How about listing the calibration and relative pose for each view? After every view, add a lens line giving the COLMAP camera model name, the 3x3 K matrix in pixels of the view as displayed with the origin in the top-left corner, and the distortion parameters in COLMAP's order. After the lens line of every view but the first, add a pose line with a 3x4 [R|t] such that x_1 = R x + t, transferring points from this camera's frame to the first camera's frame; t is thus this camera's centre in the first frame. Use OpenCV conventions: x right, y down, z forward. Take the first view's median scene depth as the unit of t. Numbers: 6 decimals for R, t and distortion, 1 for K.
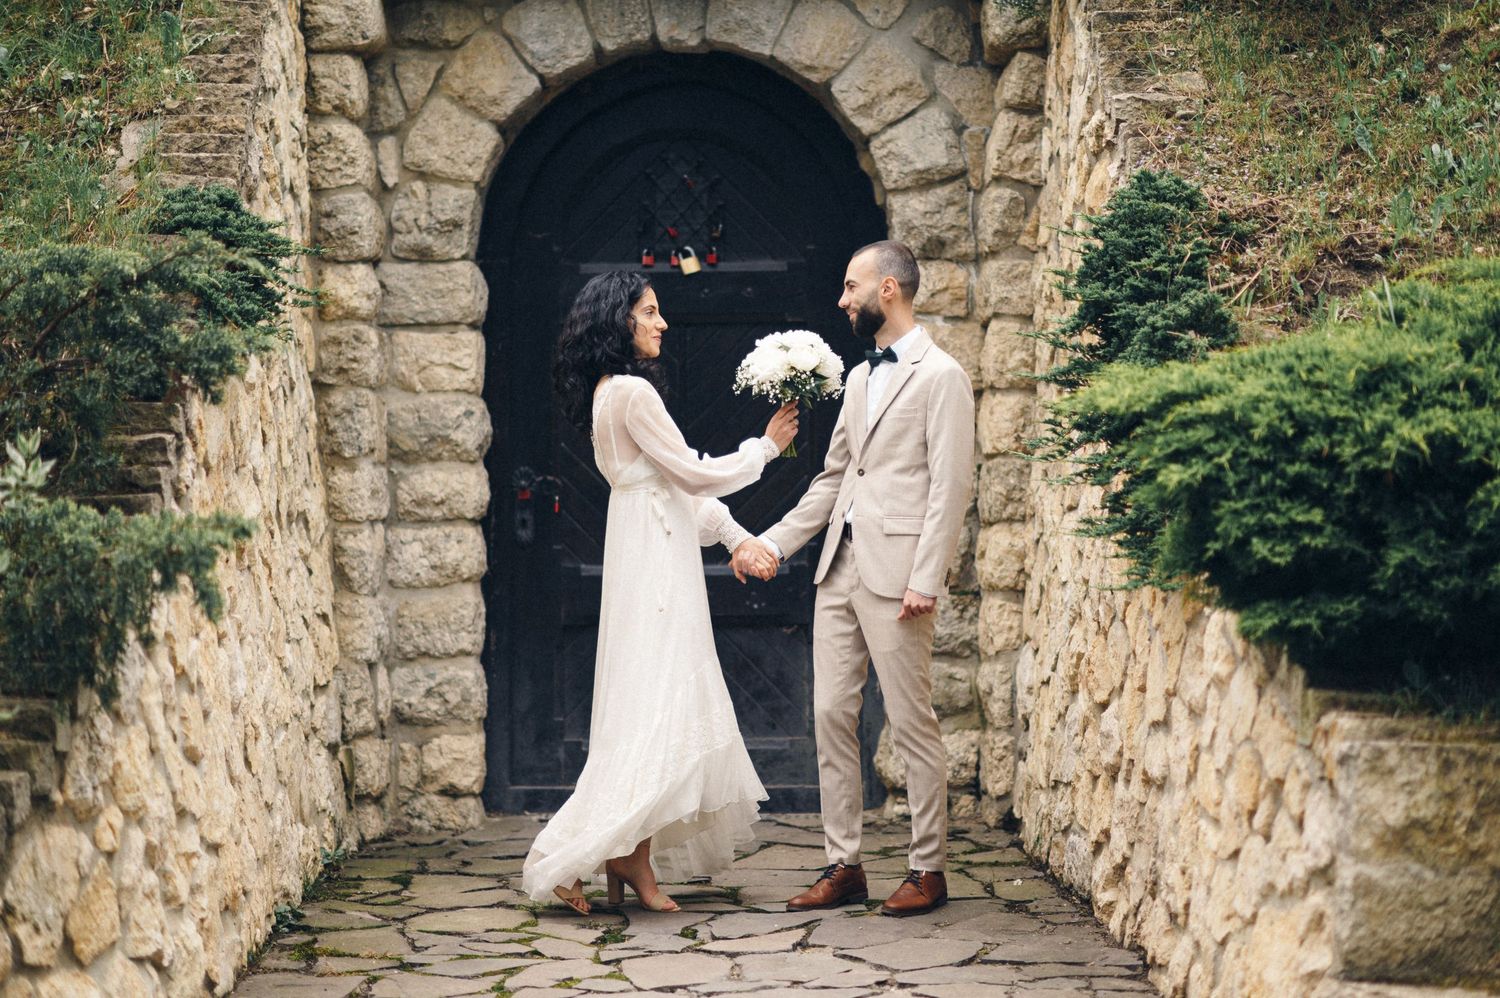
lens RADIAL K [[3518.1, 0, 750.0], [0, 3518.1, 499.0], [0, 0, 1]] dist [-0.038886, -0.761831]
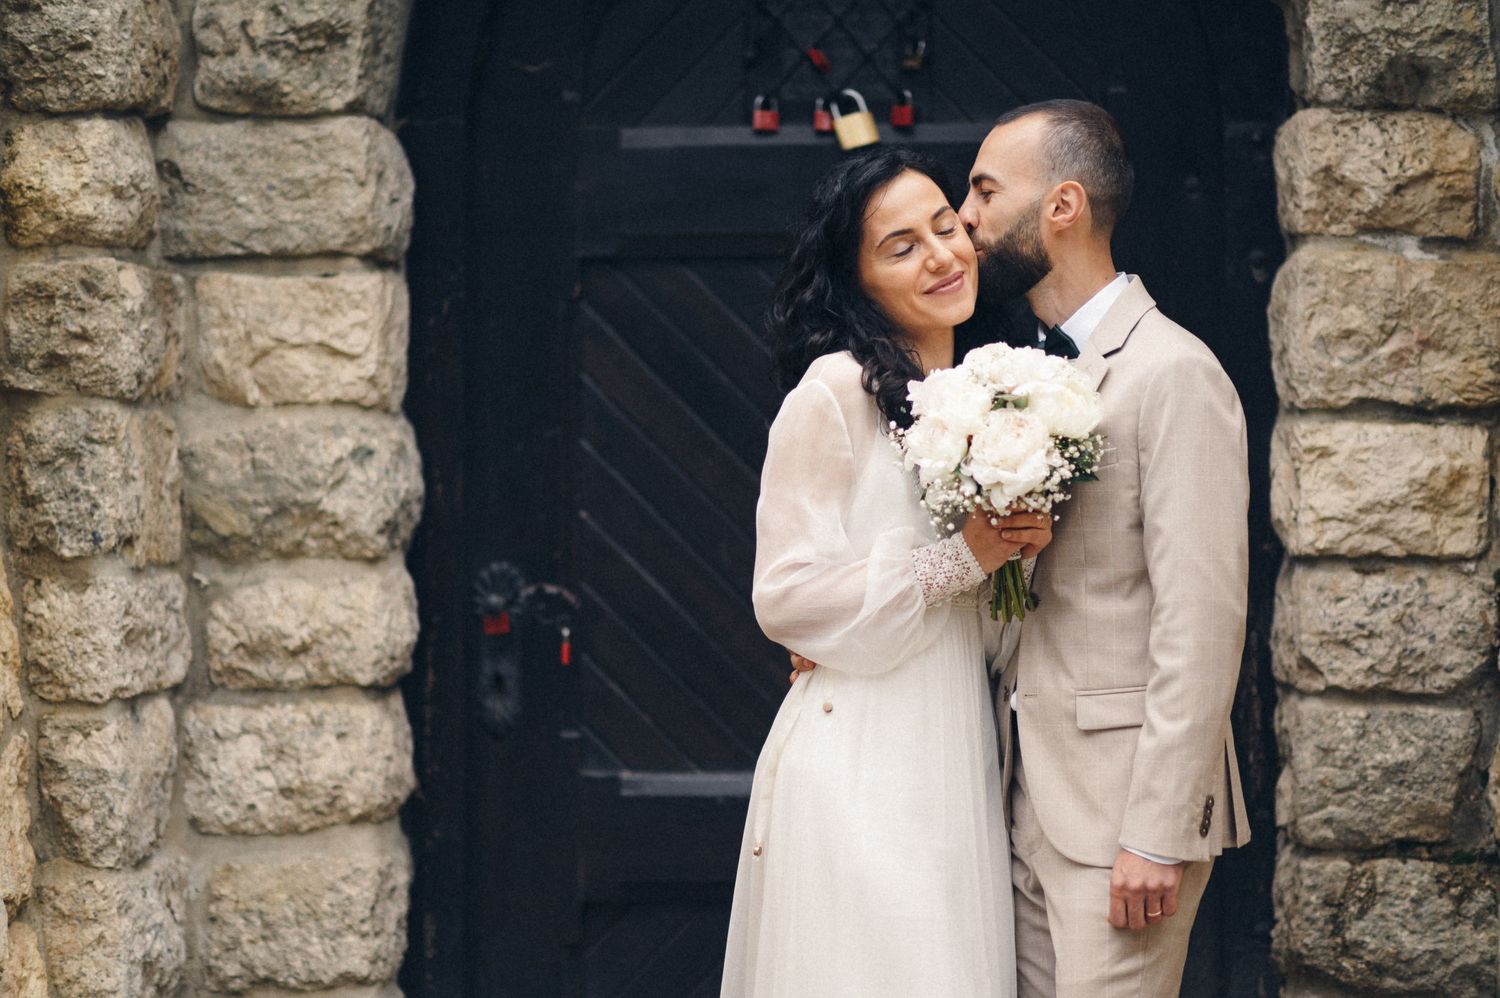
lens RADIAL K [[3518.1, 0, 750.0], [0, 3518.1, 499.0], [0, 0, 1]] dist [-0.038886, -0.761831]
pose [[0.997933, 0.003203, -0.064180, -0.001119], [-0.002421, 0.999922, 0.012268, -0.024136], [0.064215, -0.012088, 0.997863, 0.551859]]
